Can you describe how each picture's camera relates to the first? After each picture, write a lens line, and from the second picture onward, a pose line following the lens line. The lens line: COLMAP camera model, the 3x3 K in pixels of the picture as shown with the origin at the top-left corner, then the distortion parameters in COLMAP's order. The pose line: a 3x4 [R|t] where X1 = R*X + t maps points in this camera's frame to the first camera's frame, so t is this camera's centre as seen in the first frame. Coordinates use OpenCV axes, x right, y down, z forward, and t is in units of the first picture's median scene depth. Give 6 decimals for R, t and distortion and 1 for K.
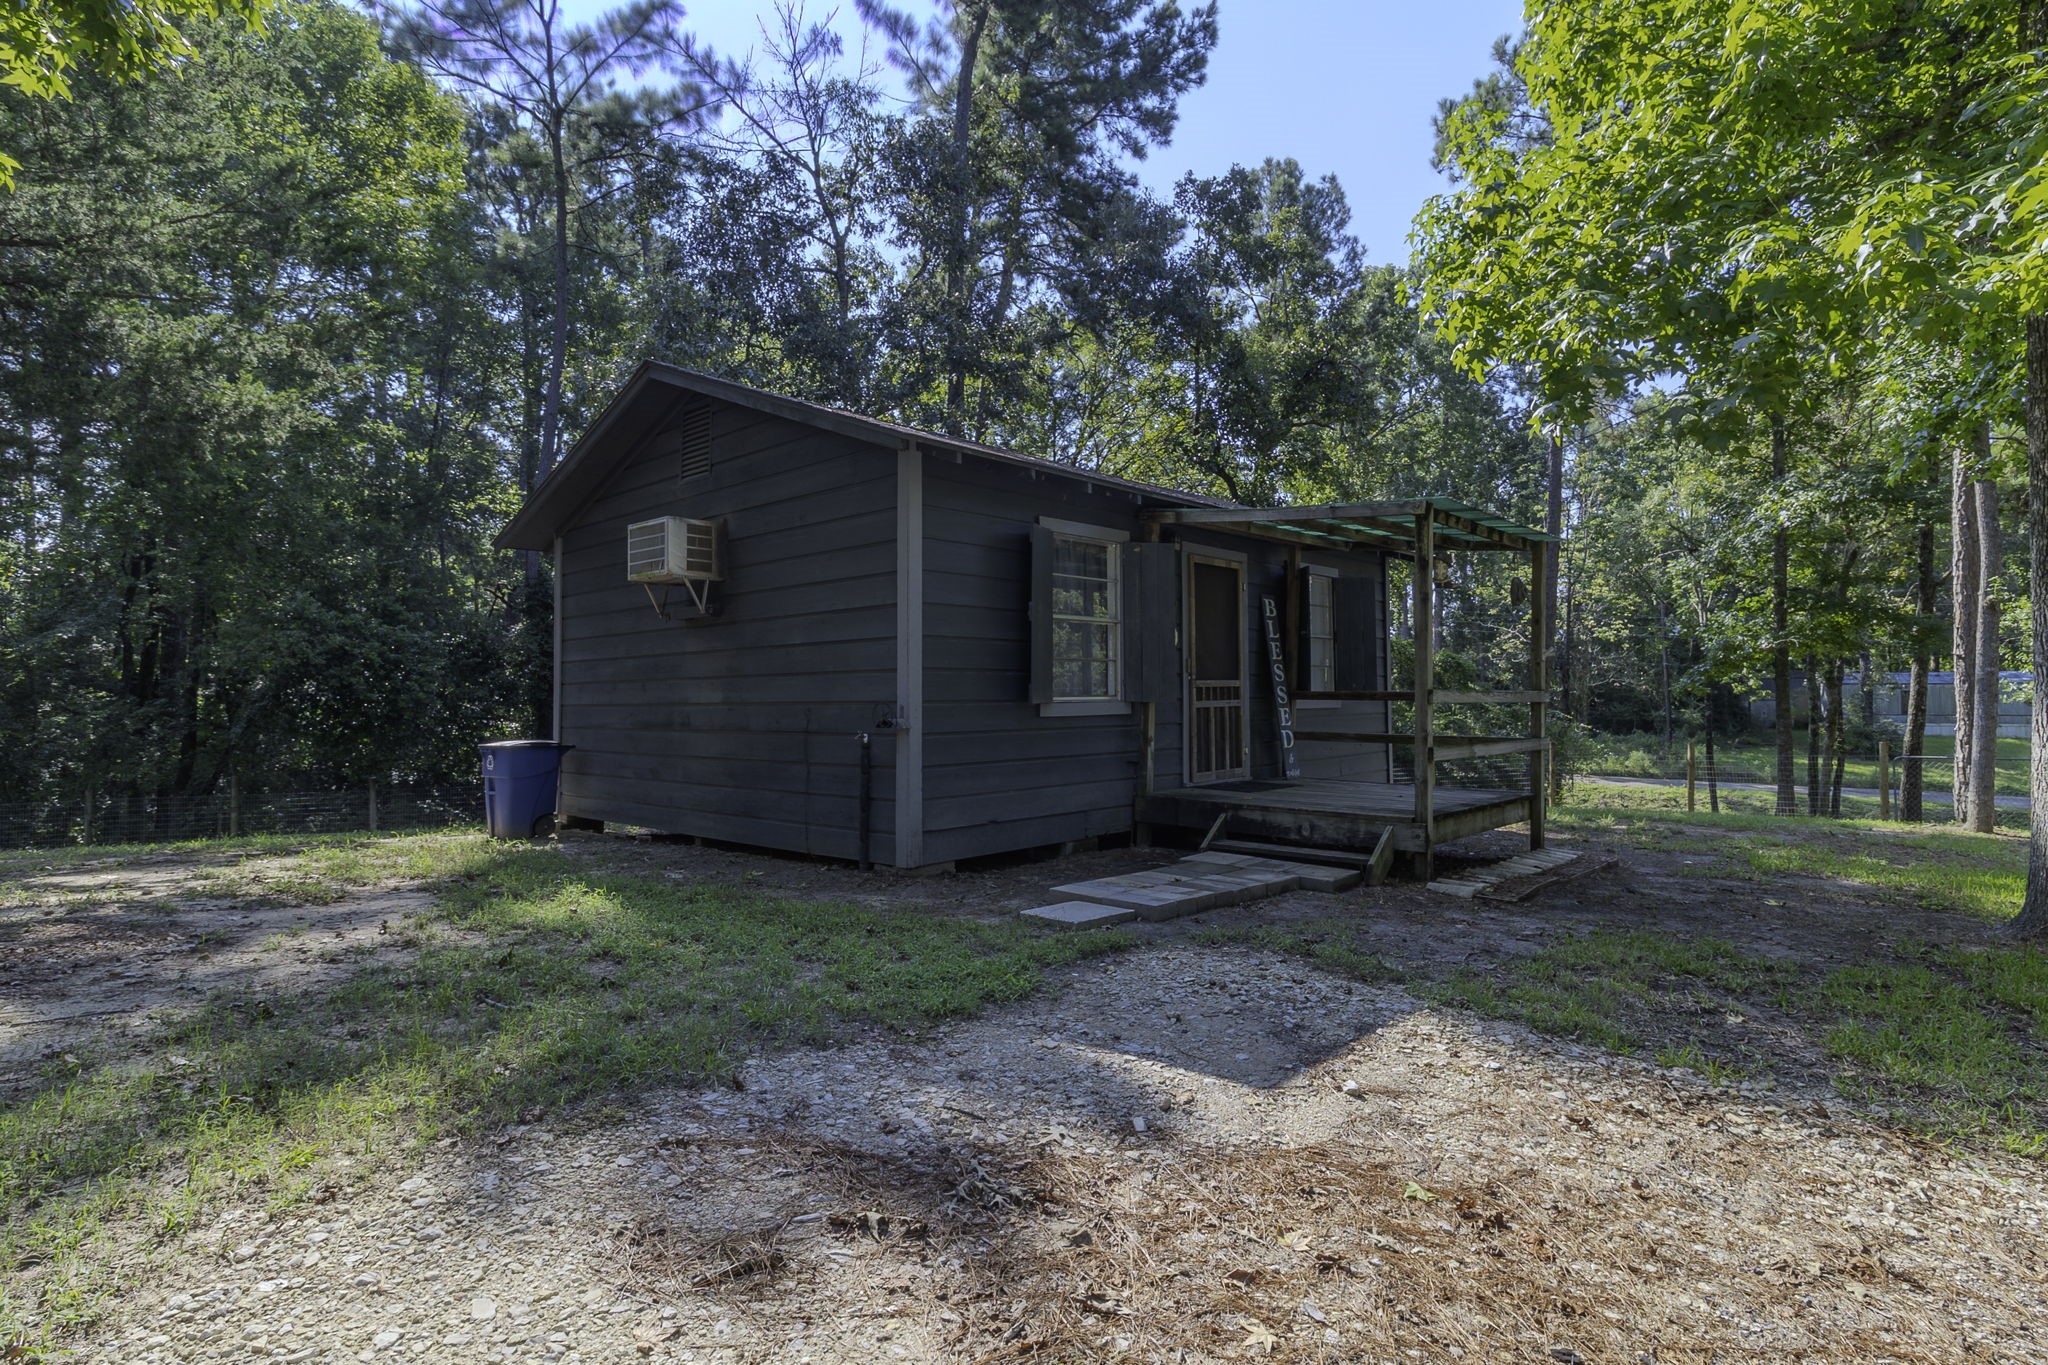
lens RADIAL K [[961.6, 0, 1014.0], [0, 961.6, 682.4], [0, 0, 1]] dist [0.000533, -0.001069]
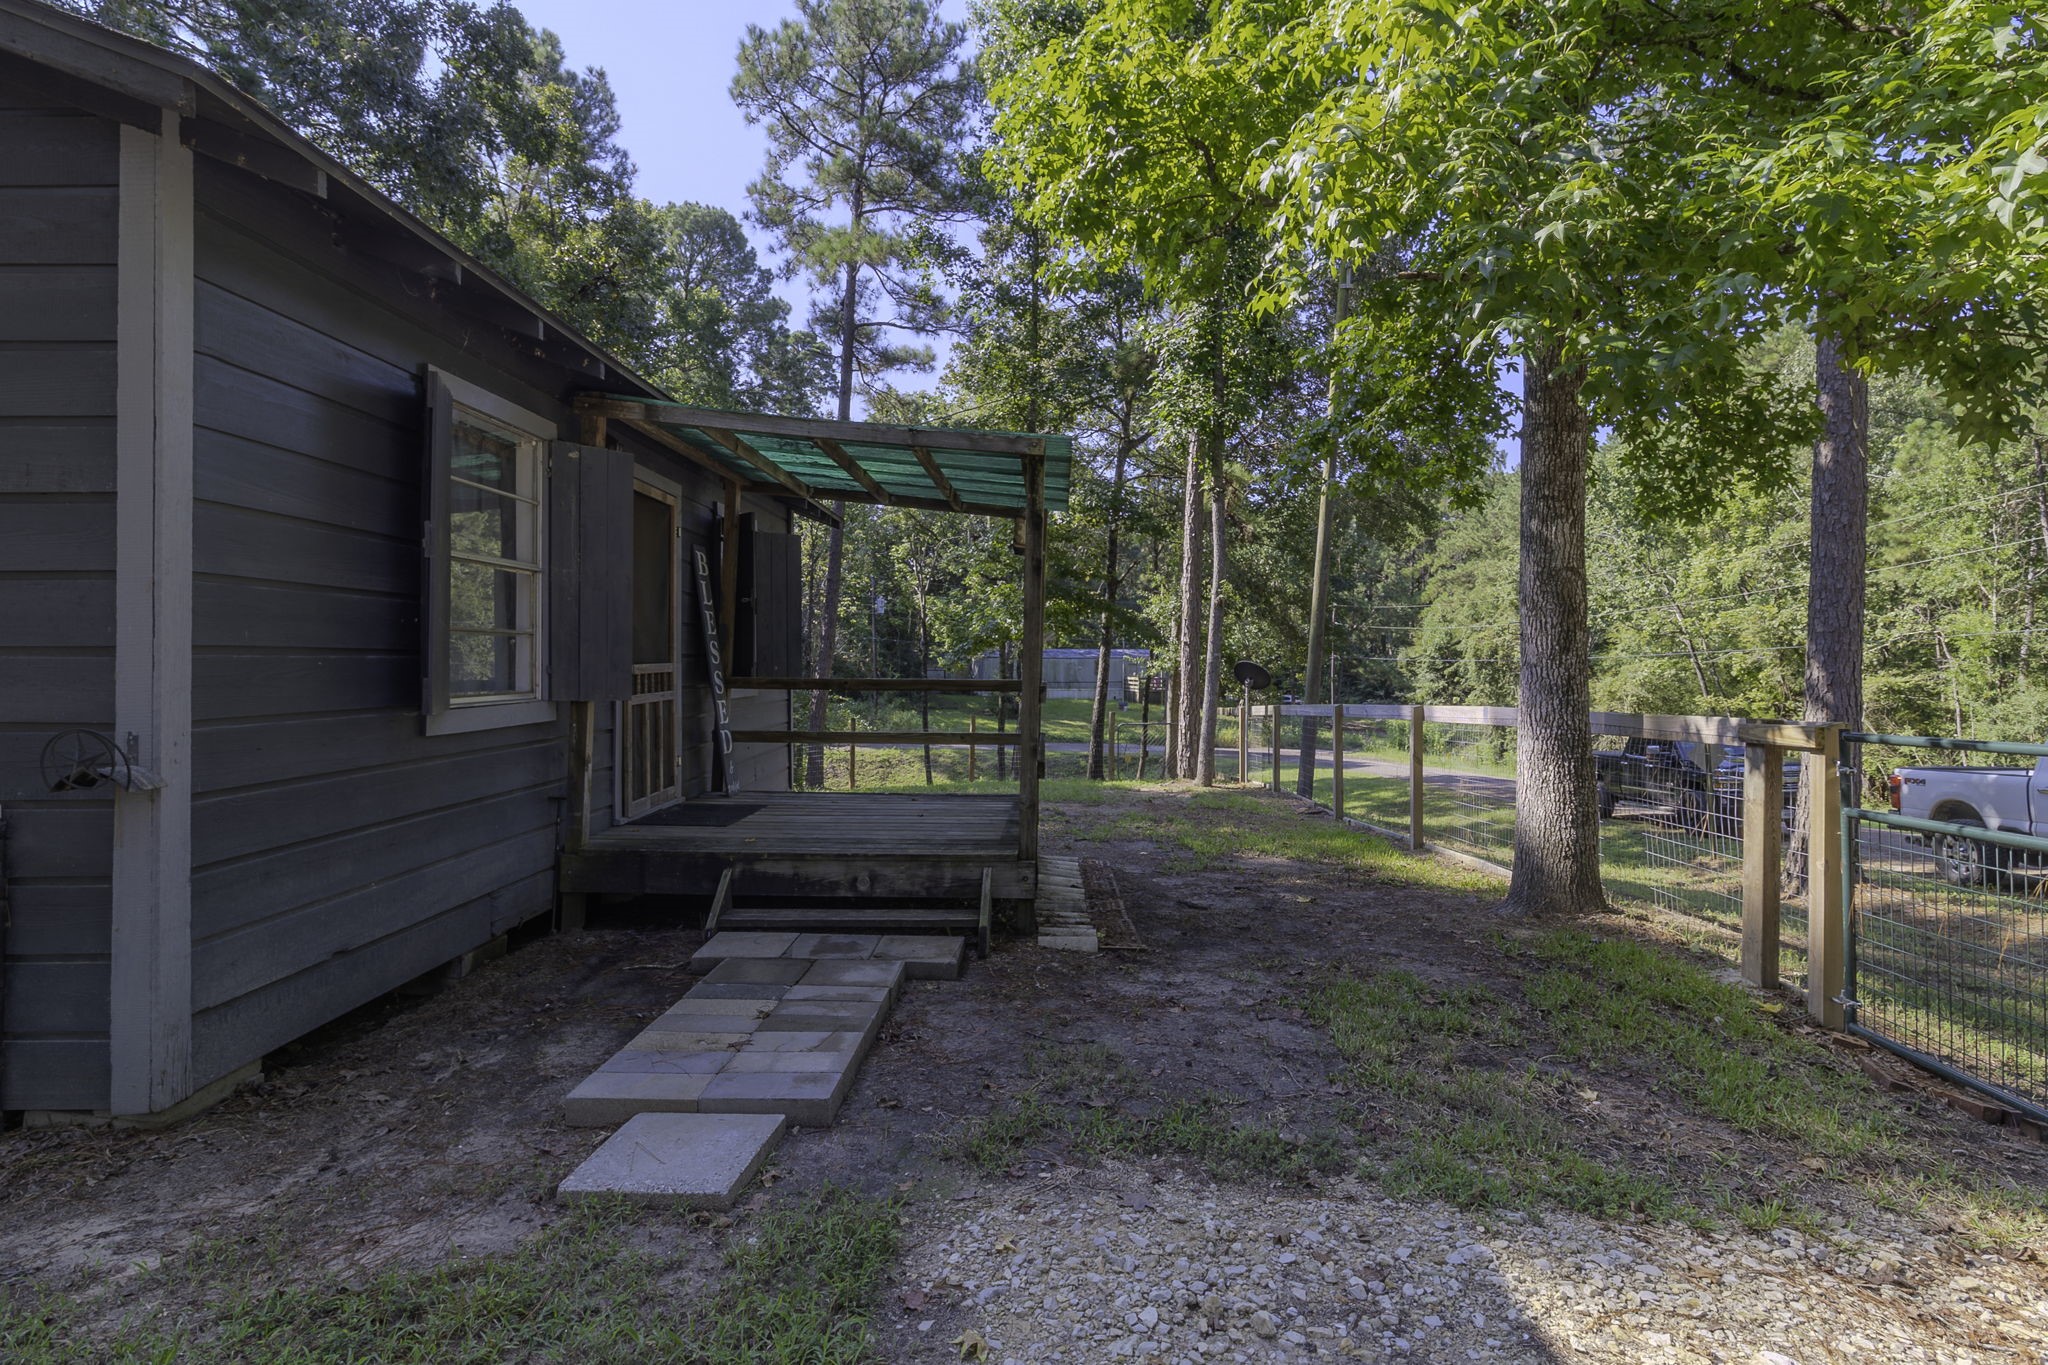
lens RADIAL K [[1034.2, 0, 1020.0], [0, 1034.2, 665.8], [0, 0, 1]] dist [-0.001486, -0.000193]
pose [[0.739793, 0.004818, 0.672817, -0.104951], [-0.014111, 0.999866, 0.008356, -0.011999], [-0.672686, -0.015676, 0.739762, 0.311522]]
